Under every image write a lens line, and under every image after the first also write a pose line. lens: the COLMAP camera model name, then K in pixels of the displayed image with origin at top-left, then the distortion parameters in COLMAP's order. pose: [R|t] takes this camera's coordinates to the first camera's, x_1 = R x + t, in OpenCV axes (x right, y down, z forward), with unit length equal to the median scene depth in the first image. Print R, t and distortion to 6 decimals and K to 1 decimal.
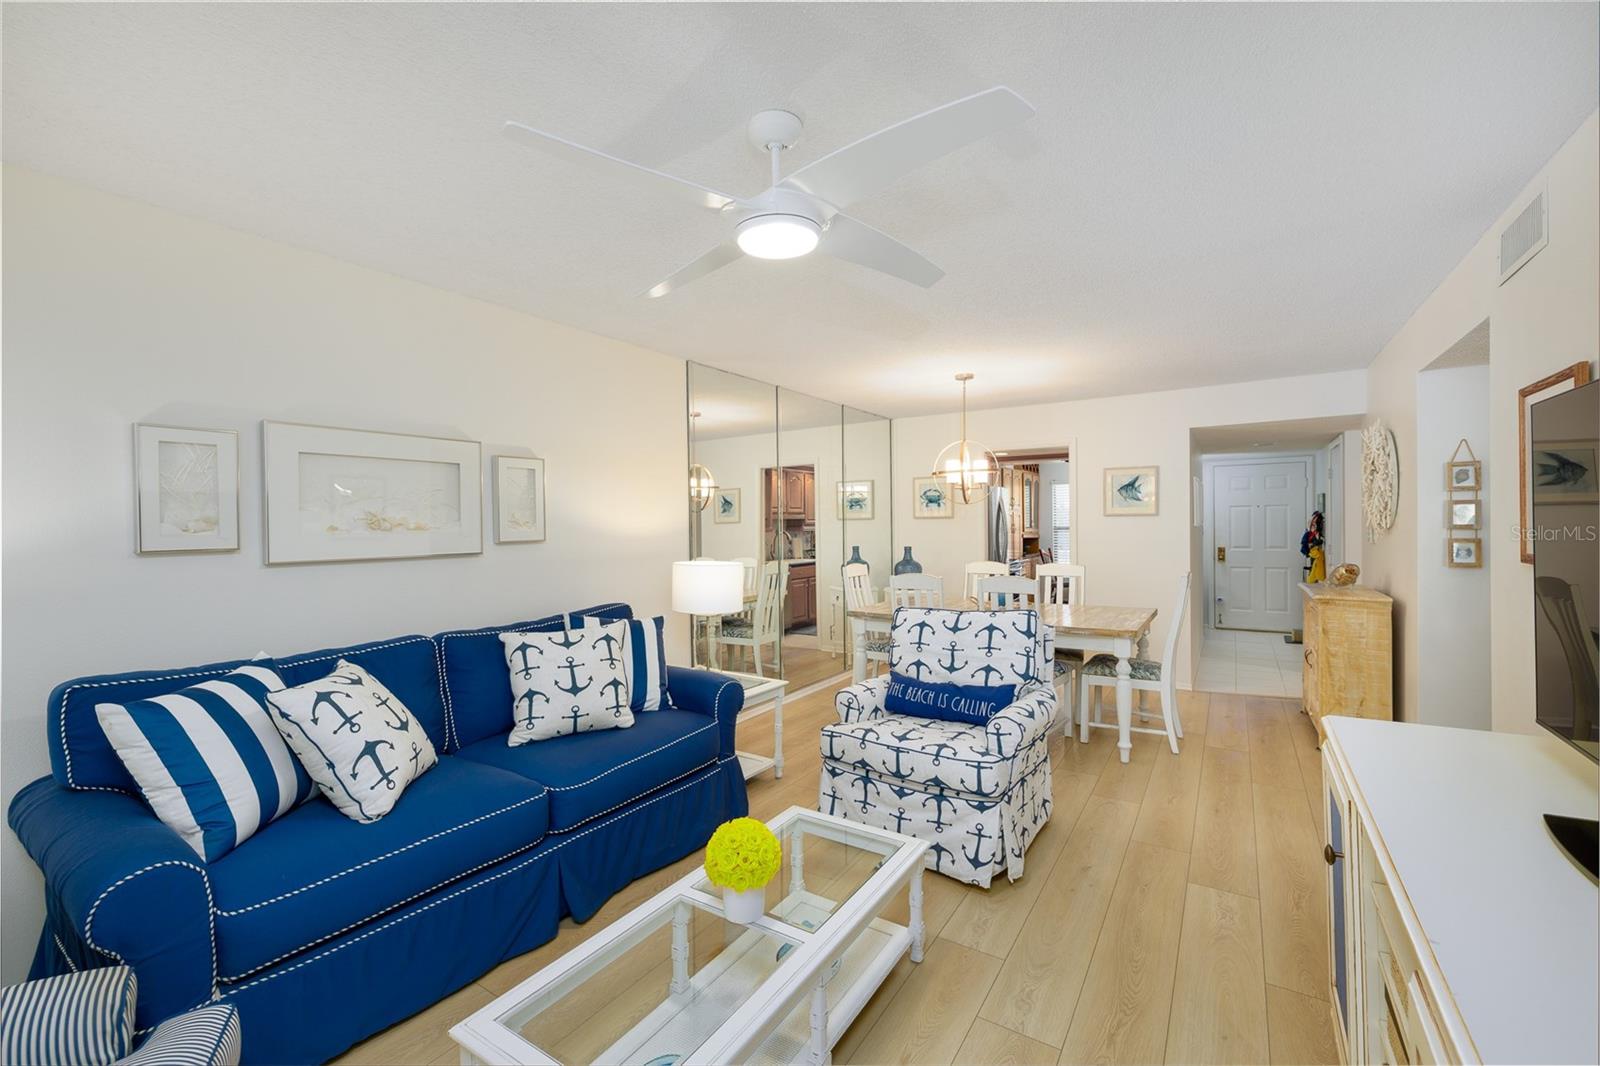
lens RADIAL K [[666.1, 0, 798.0], [0, 666.1, 529.4], [0, 0, 1]] dist [0.001467, 0.000176]
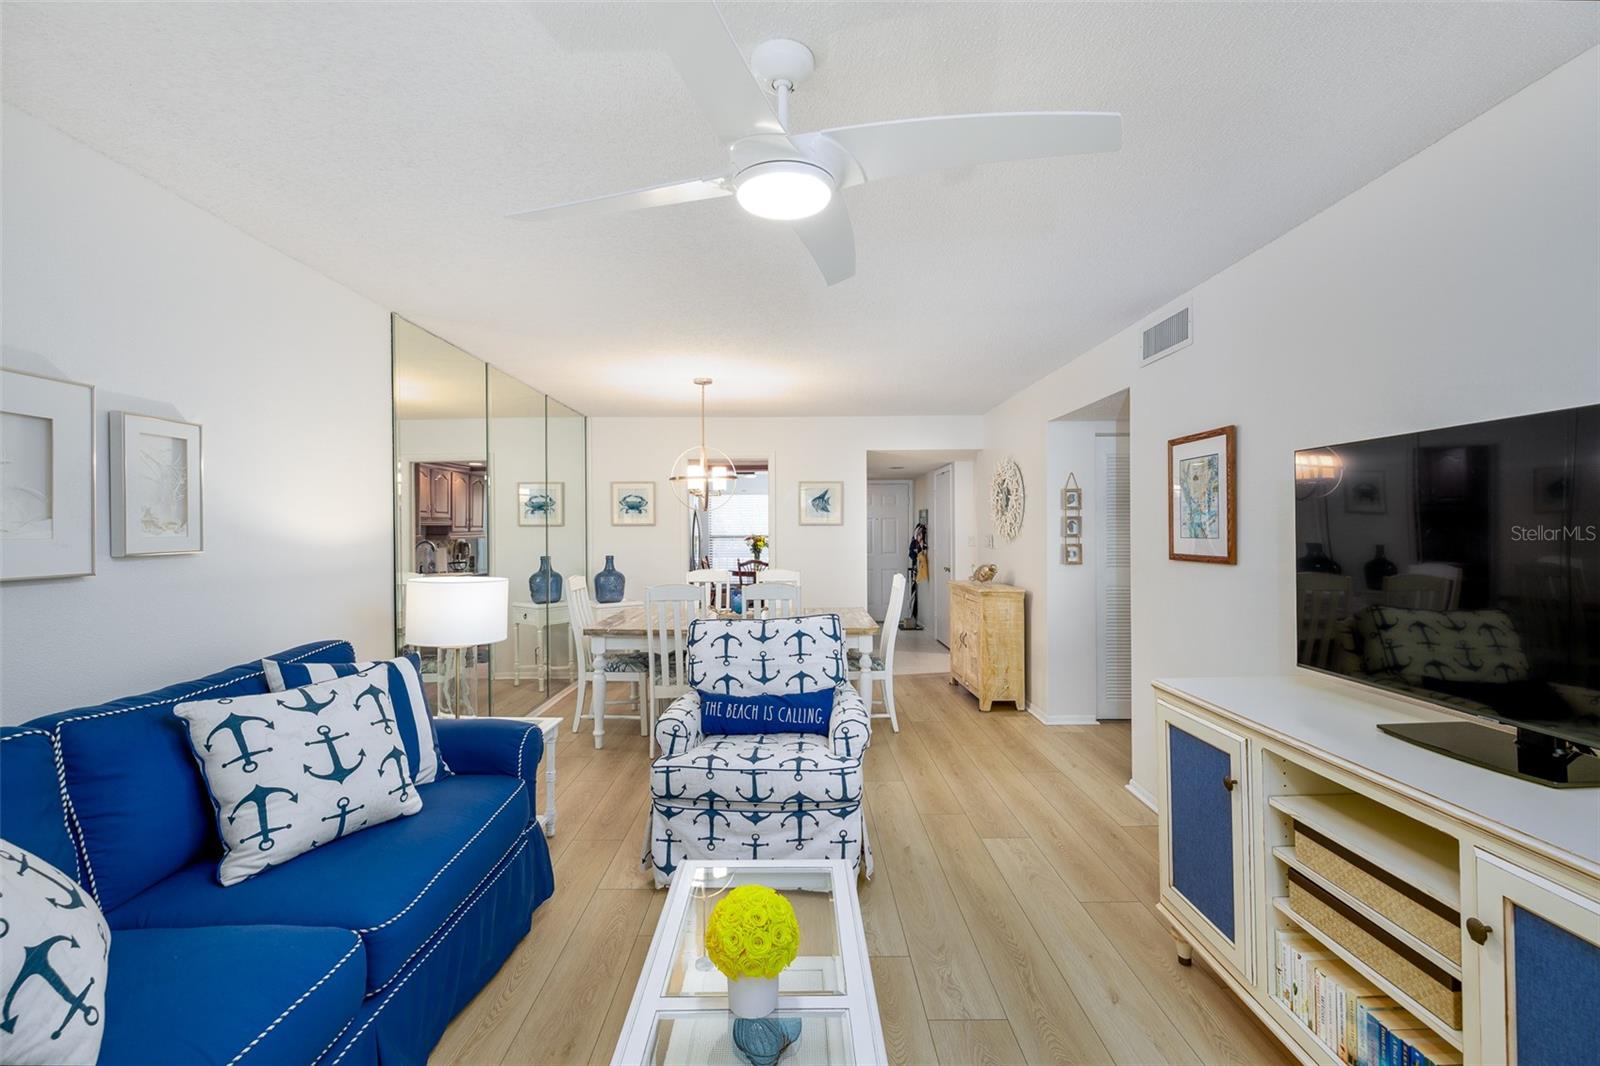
lens RADIAL K [[672.7, 0, 795.8], [0, 672.7, 533.1], [0, 0, 1]] dist [0.000873, 0.000182]
pose [[0.836346, 0.005208, 0.548177, -0.293017], [-0.000789, 0.999965, -0.008295, 0.003747], [-0.548201, 0.006505, 0.836321, 0.164679]]
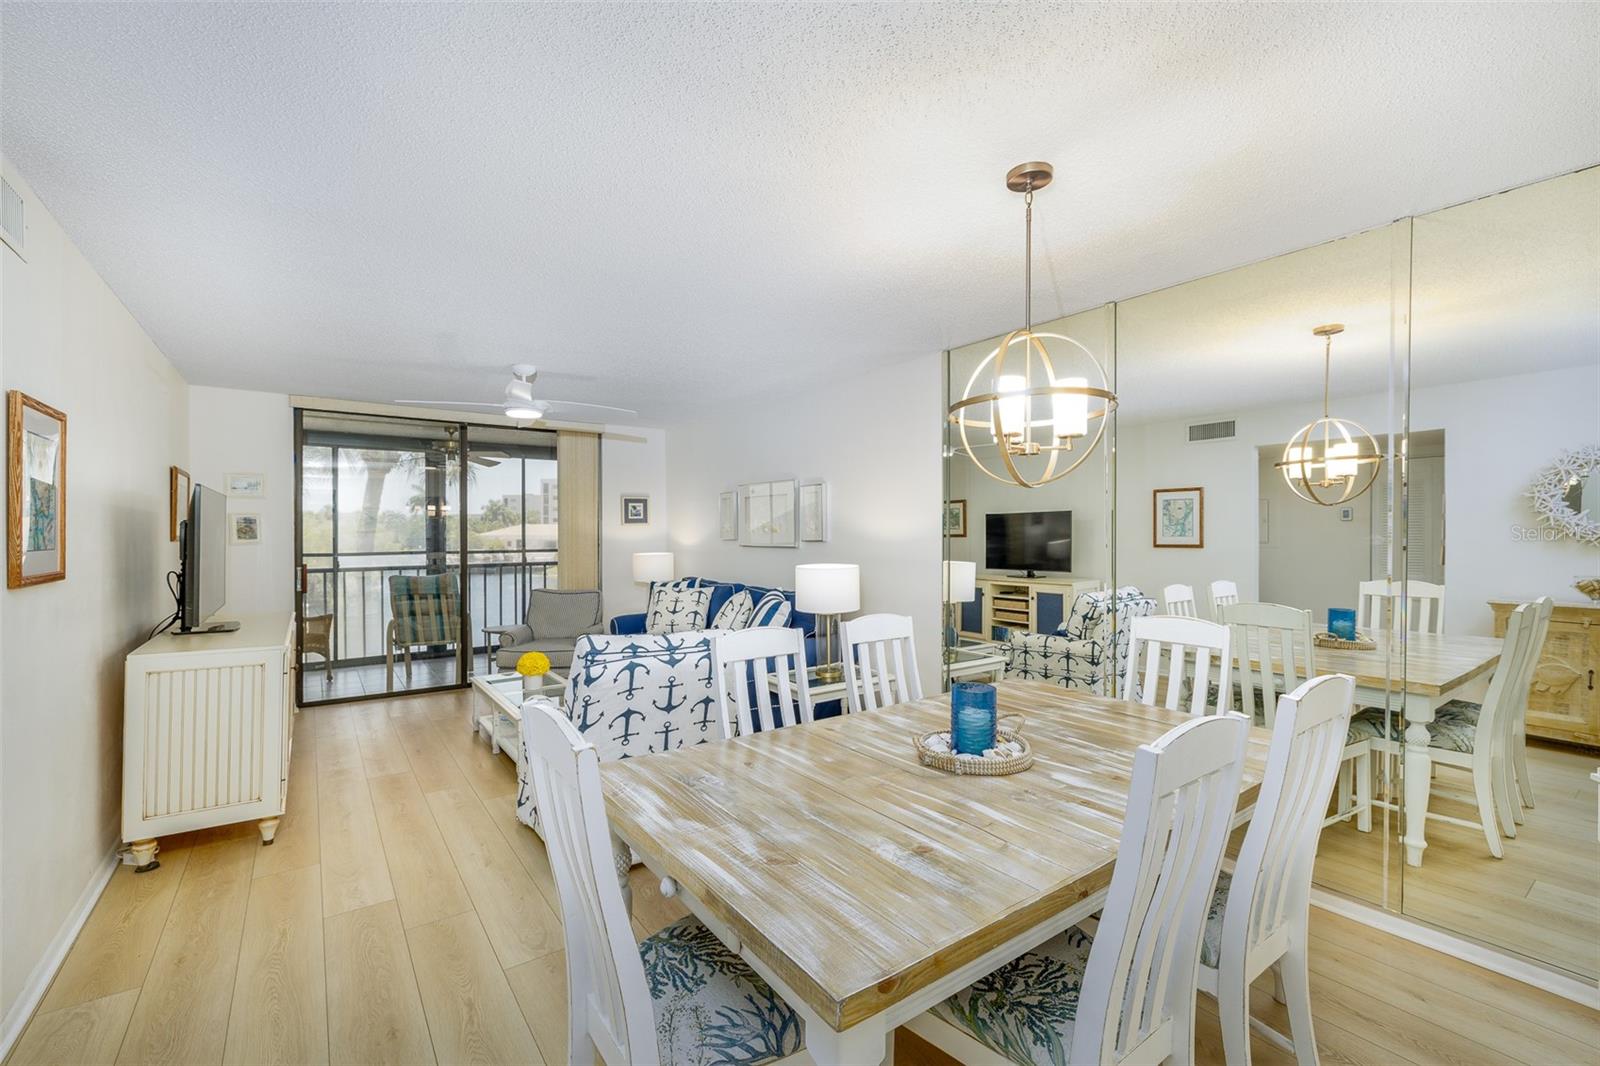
lens RADIAL K [[672.7, 0, 795.8], [0, 672.7, 533.1], [0, 0, 1]] dist [0.000873, 0.000182]
pose [[-0.353470, 0.016993, -0.935291, 1.136466], [0.000570, 0.999839, 0.017951, -0.028611], [0.935446, 0.005812, -0.353423, 1.664171]]
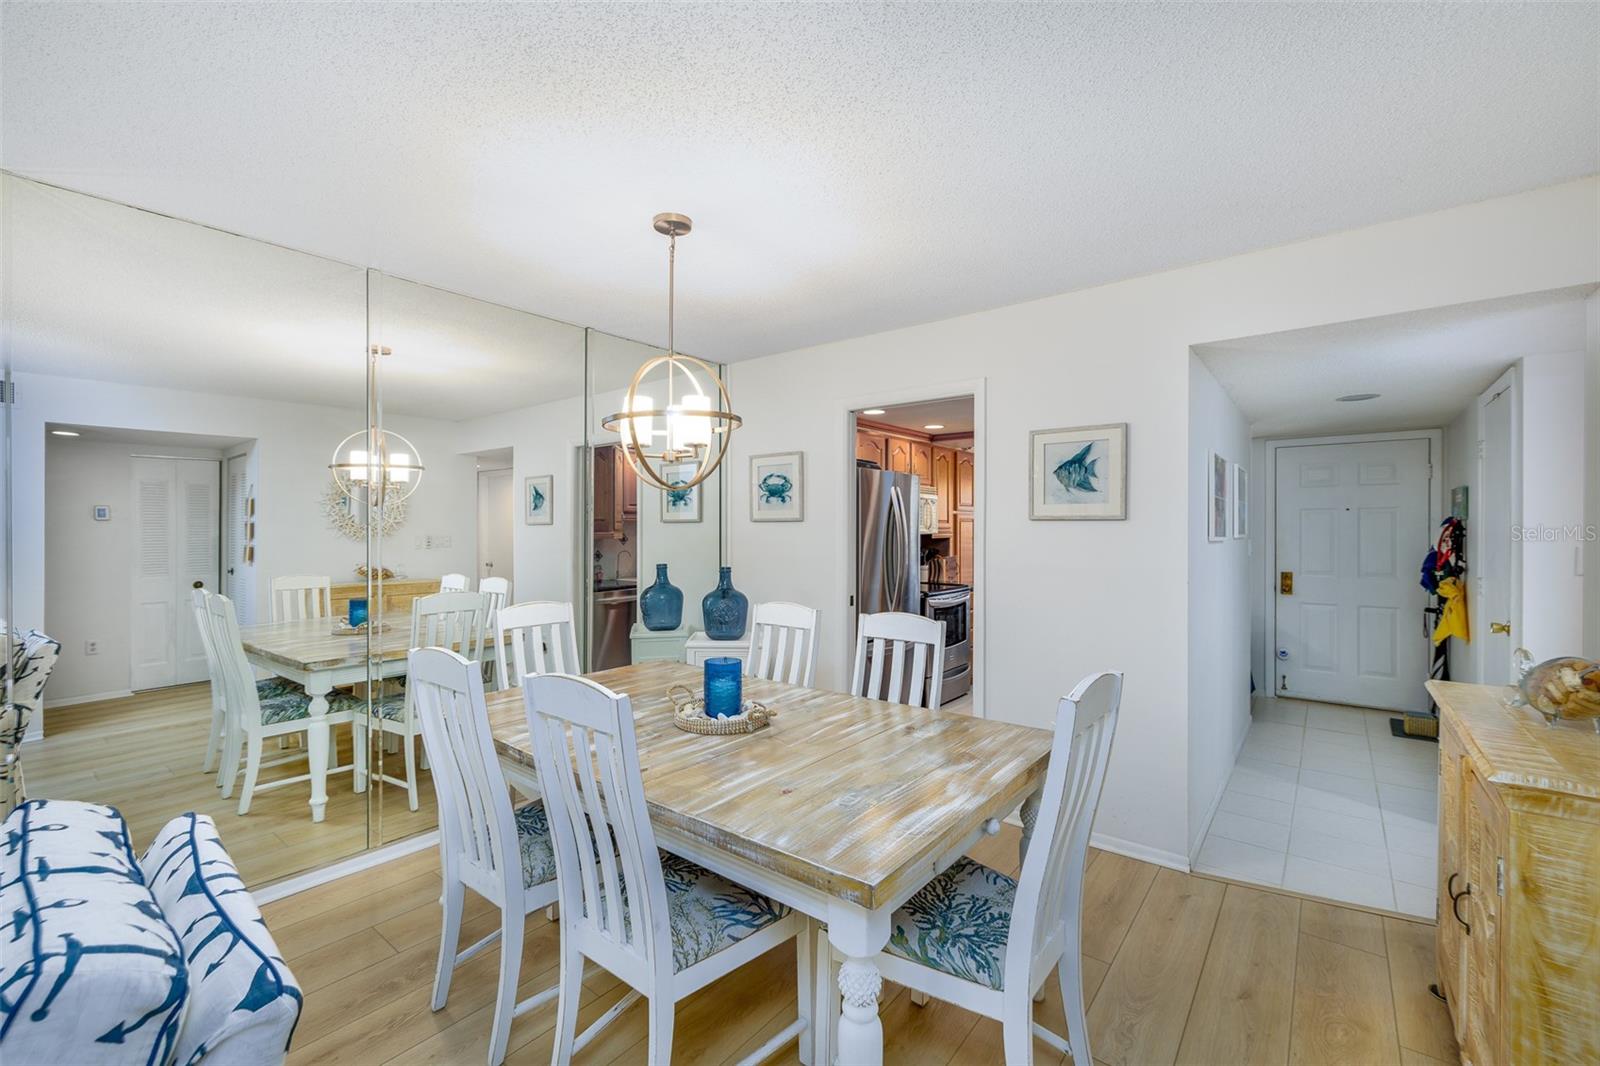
lens RADIAL K [[668.9, 0, 791.1], [0, 668.9, 530.2], [0, 0, 1]] dist [0.000146, -0.000020]
pose [[0.994849, 0.012729, -0.100566, 0.636616], [-0.013168, 0.999906, -0.003707, -0.014256], [0.100510, 0.005012, 0.994923, 0.875738]]
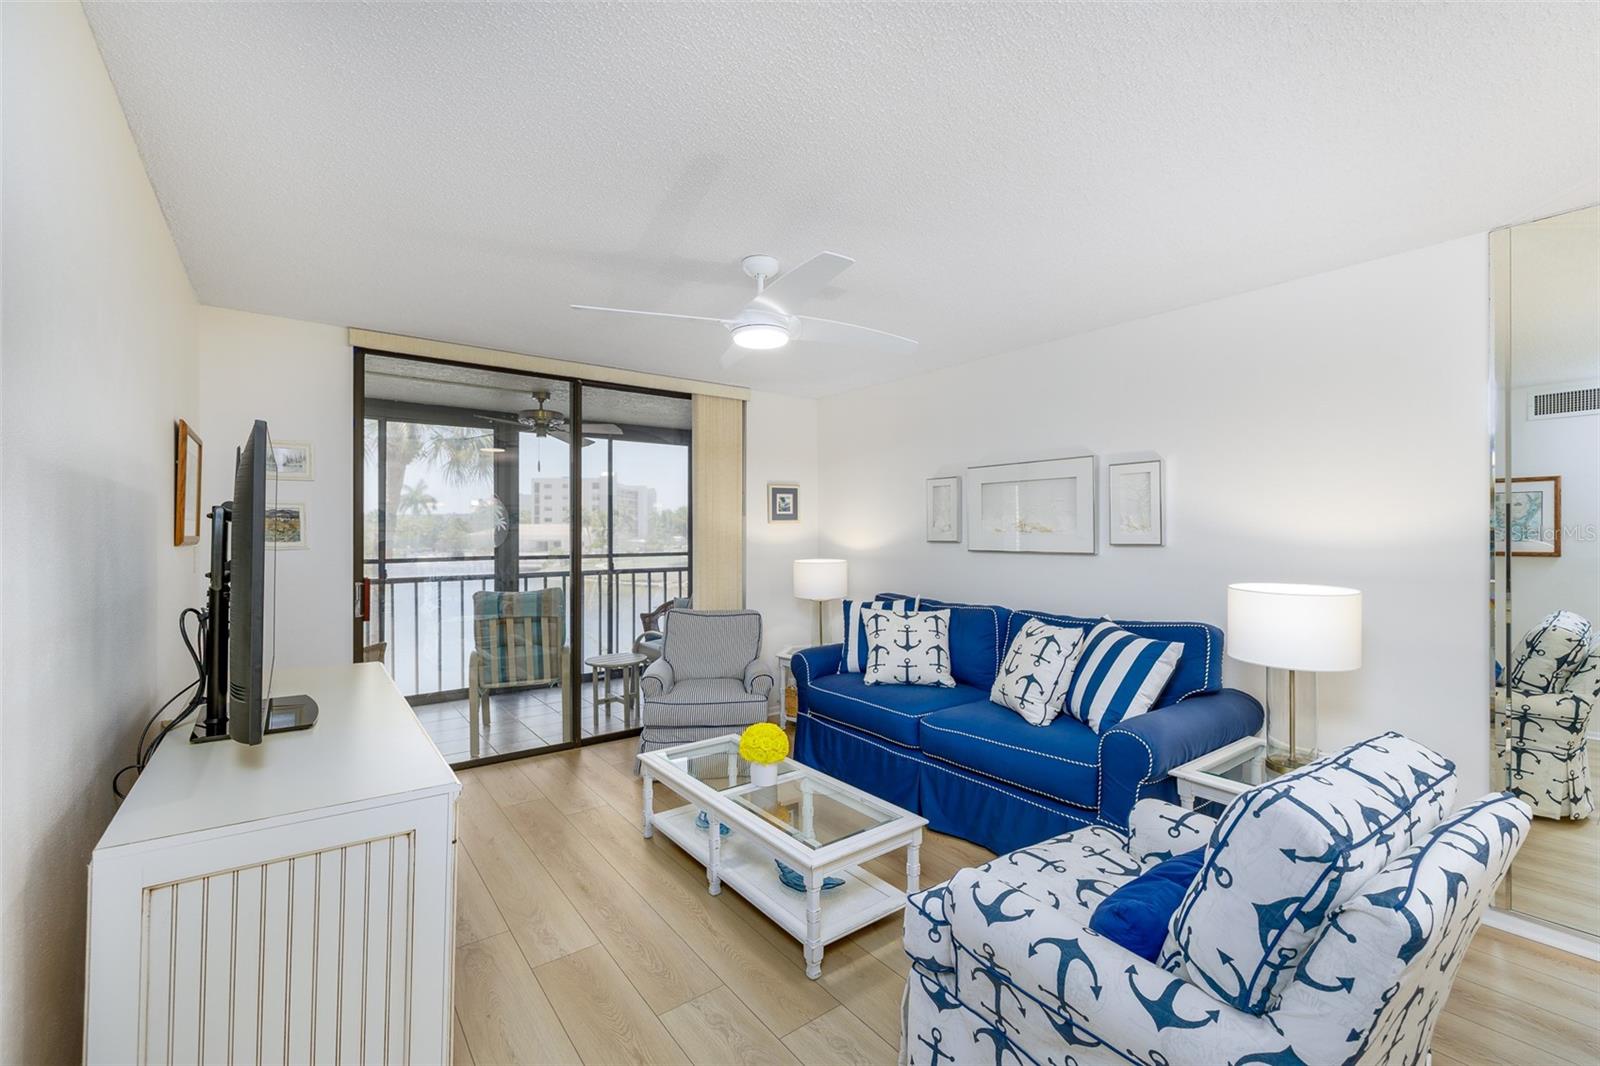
lens RADIAL K [[672.7, 0, 795.8], [0, 672.7, 533.1], [0, 0, 1]] dist [0.000873, 0.000182]
pose [[-0.336123, 0.015298, -0.941694, 0.807580], [-0.001423, 0.999859, 0.016751, -0.017438], [0.941817, 0.006971, -0.336054, 0.949147]]
